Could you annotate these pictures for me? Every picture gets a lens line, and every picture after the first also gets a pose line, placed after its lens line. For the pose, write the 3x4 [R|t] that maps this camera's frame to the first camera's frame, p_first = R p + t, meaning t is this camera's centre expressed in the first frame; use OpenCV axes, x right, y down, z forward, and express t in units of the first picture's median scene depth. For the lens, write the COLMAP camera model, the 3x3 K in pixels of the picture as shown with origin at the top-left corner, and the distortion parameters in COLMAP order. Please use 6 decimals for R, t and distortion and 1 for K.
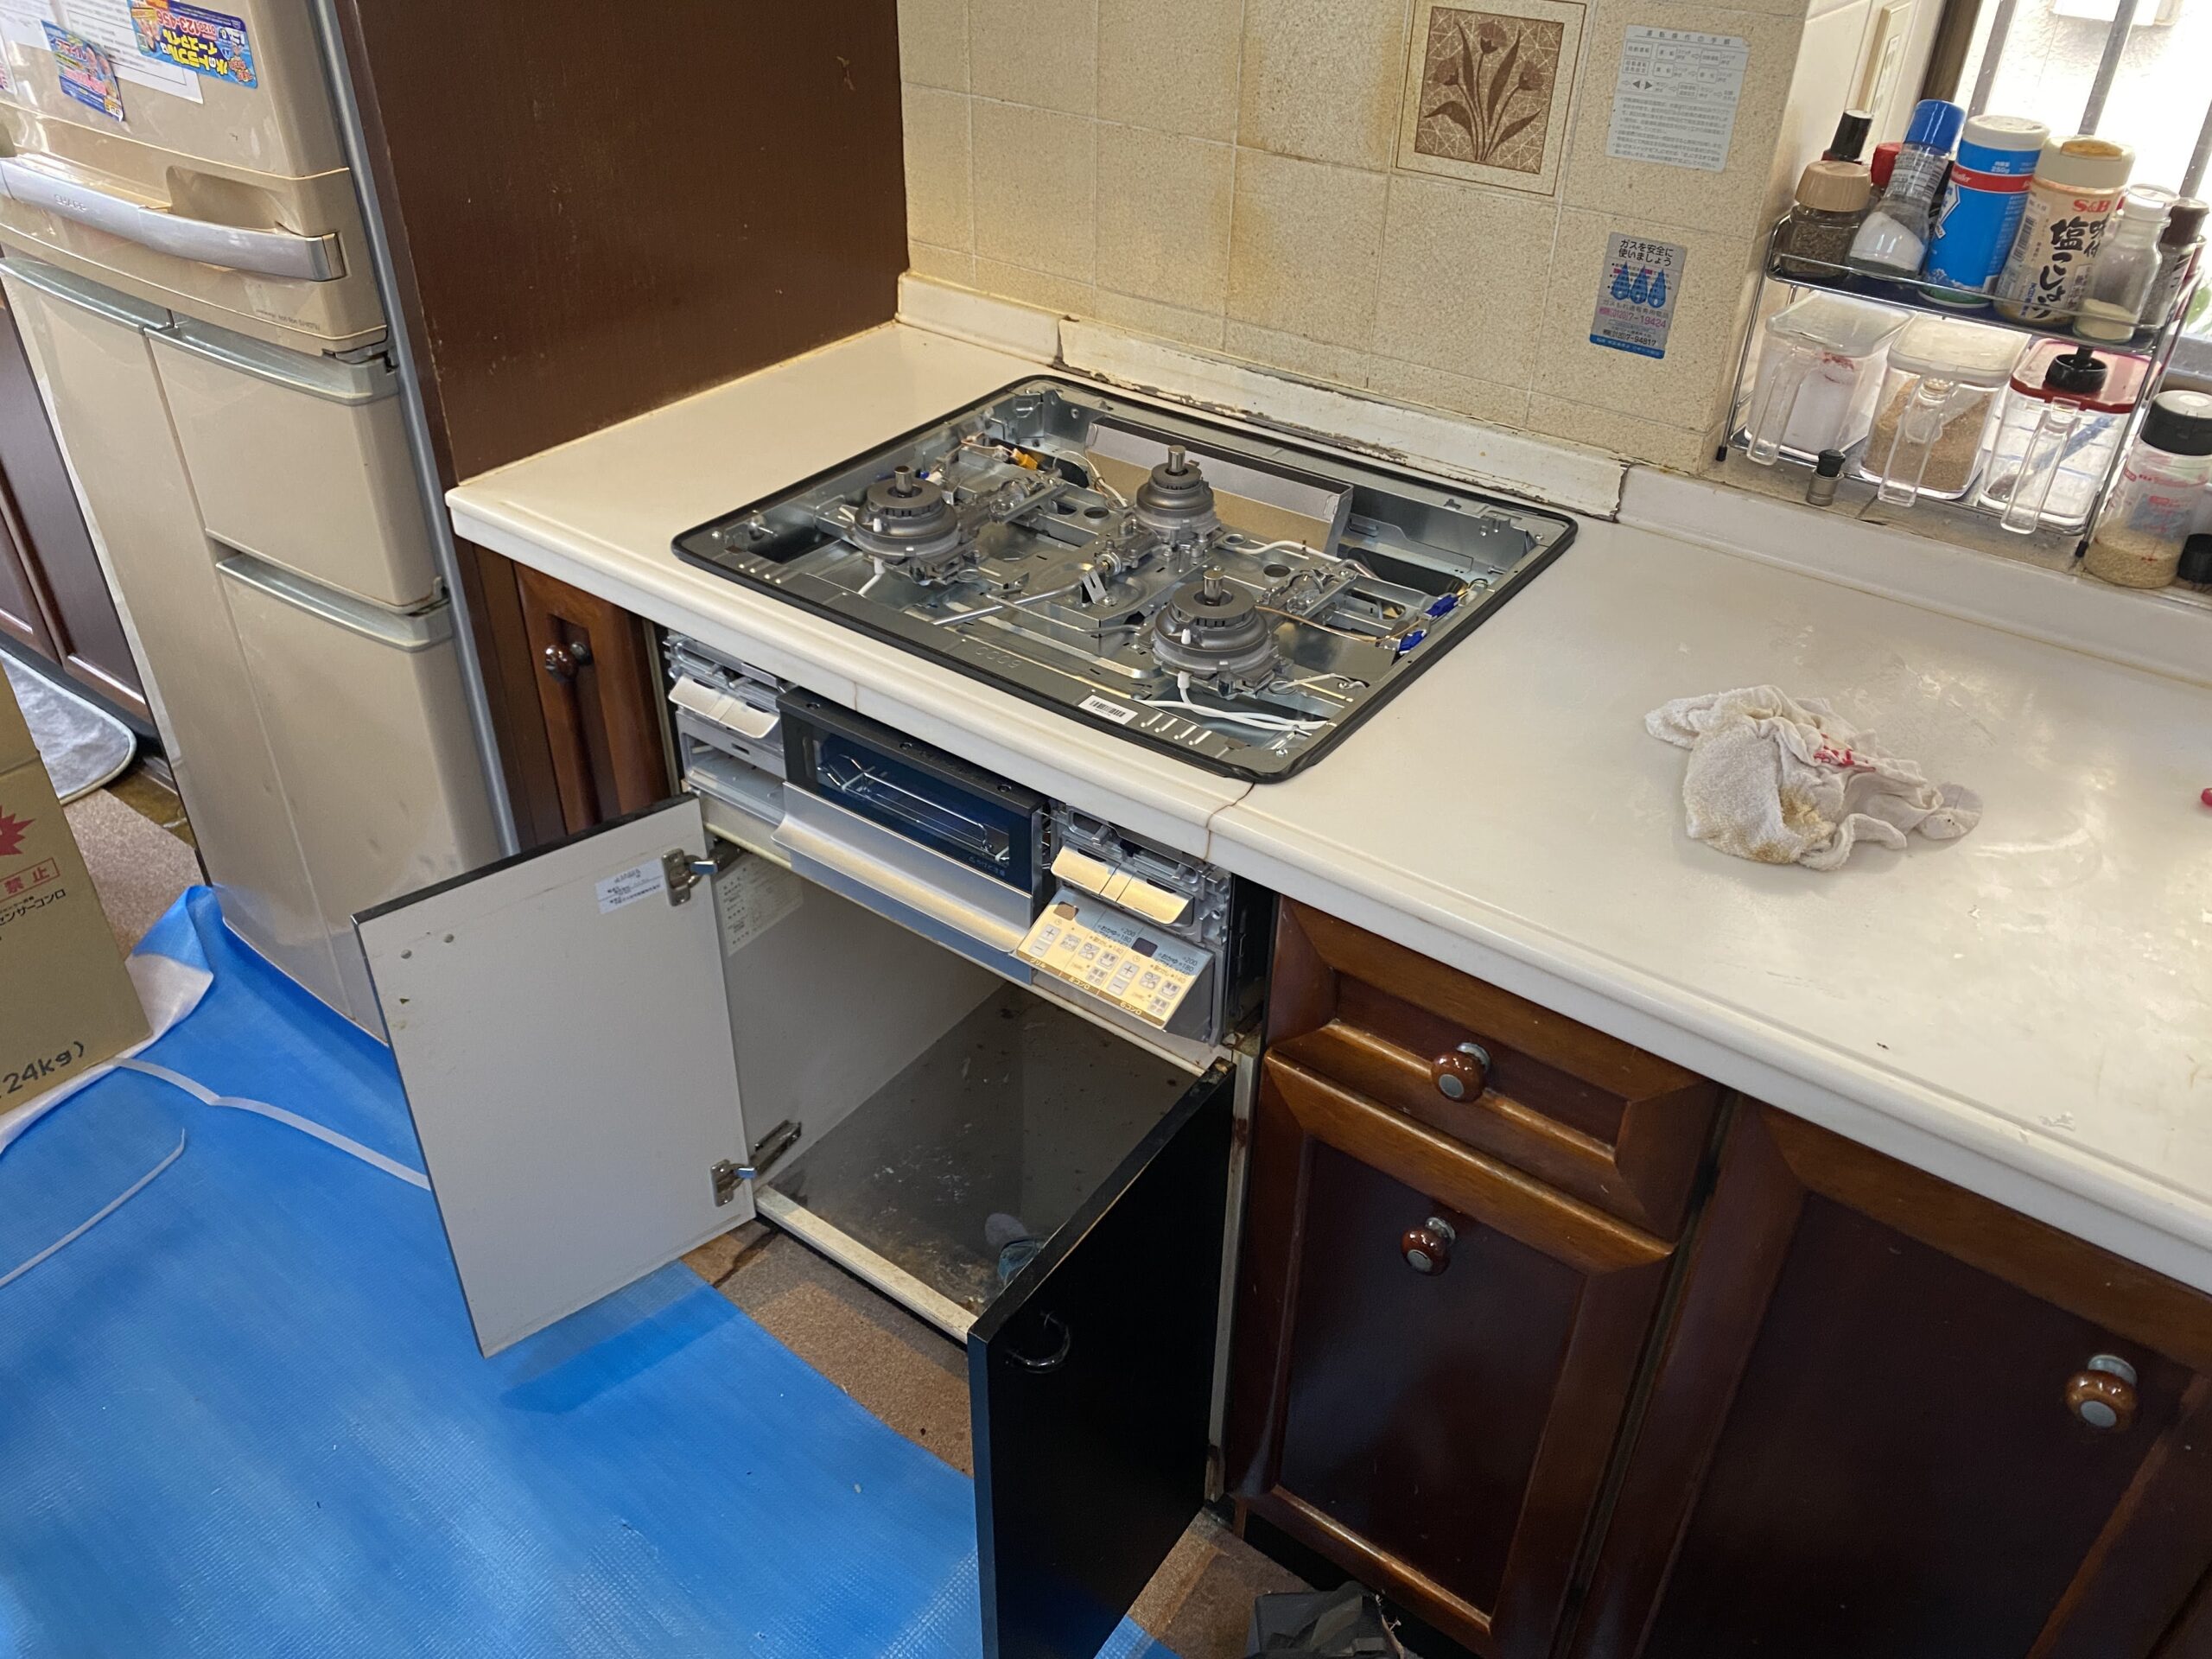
lens RADIAL K [[1700.8, 0, 1100.9], [0, 1700.8, 824.6], [0, 0, 1]] dist [0.005227, 0.011648]
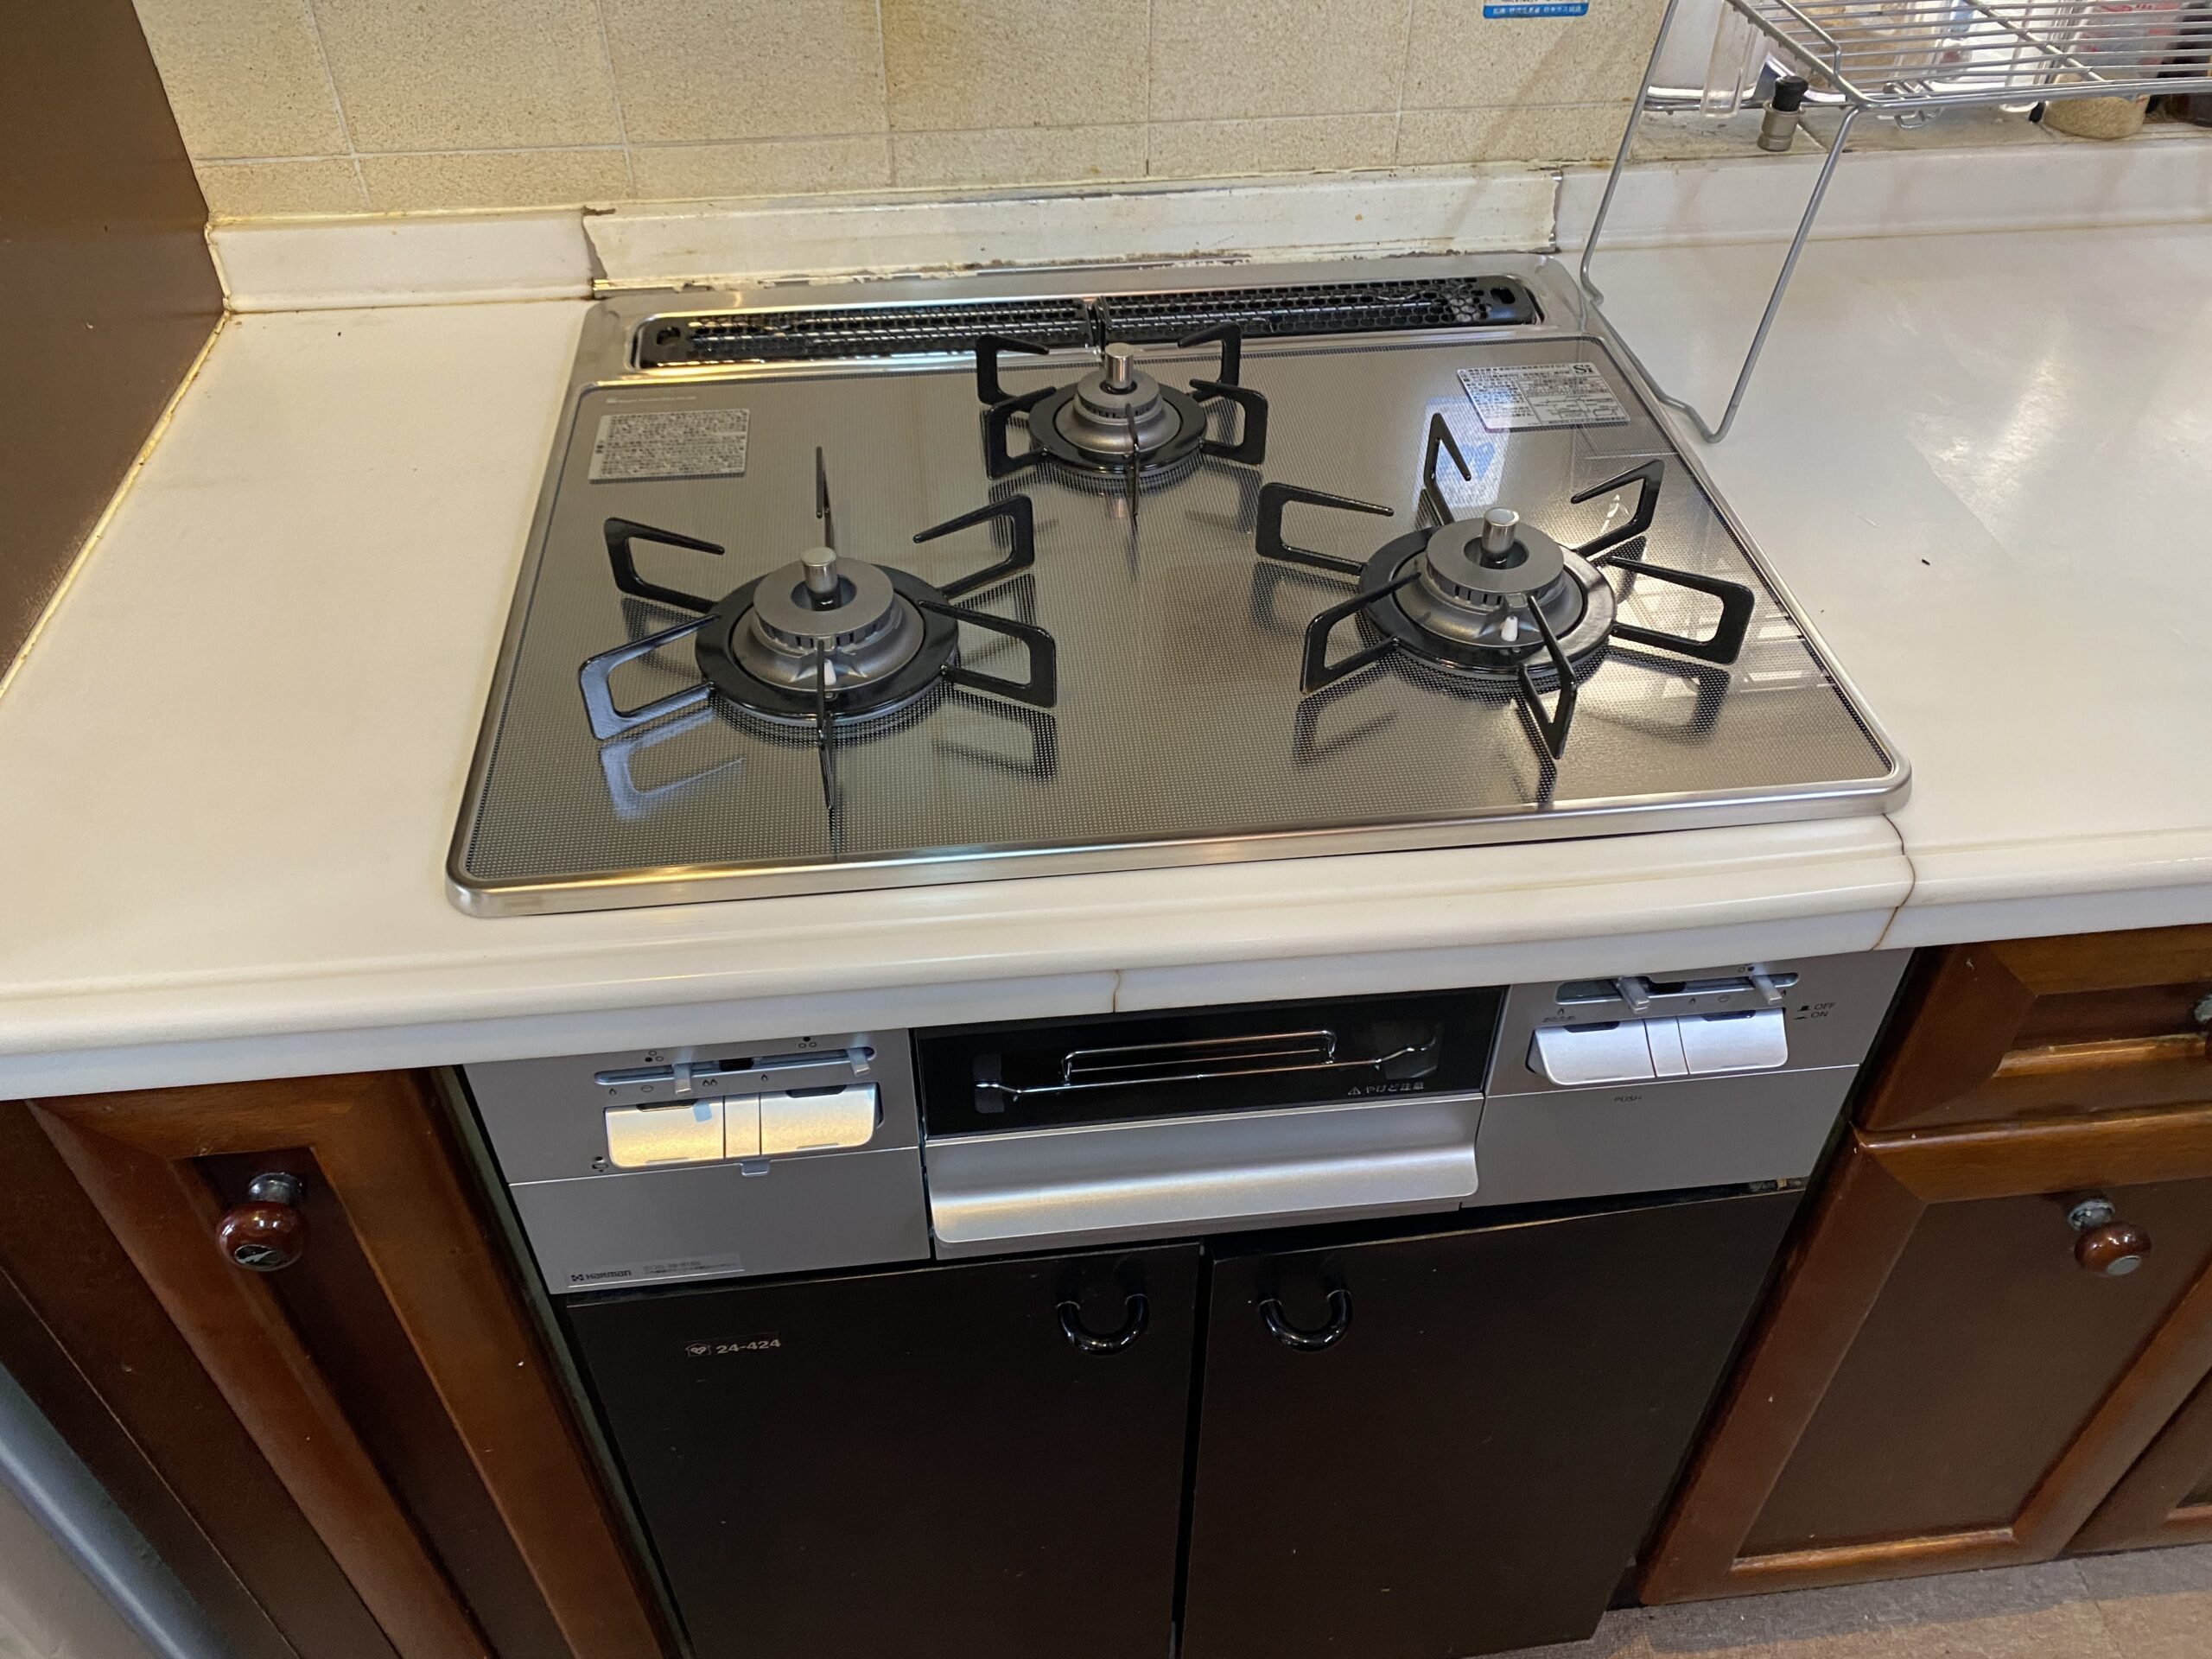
lens RADIAL K [[1722.3, 0, 1107.3], [0, 1722.3, 821.7], [0, 0, 1]] dist [-0.010327, 0.000758]
pose [[0.736117, -0.466729, 0.490200, -0.345544], [0.395166, 0.884335, 0.248586, -0.231109], [-0.549523, 0.010722, 0.835410, 0.497585]]
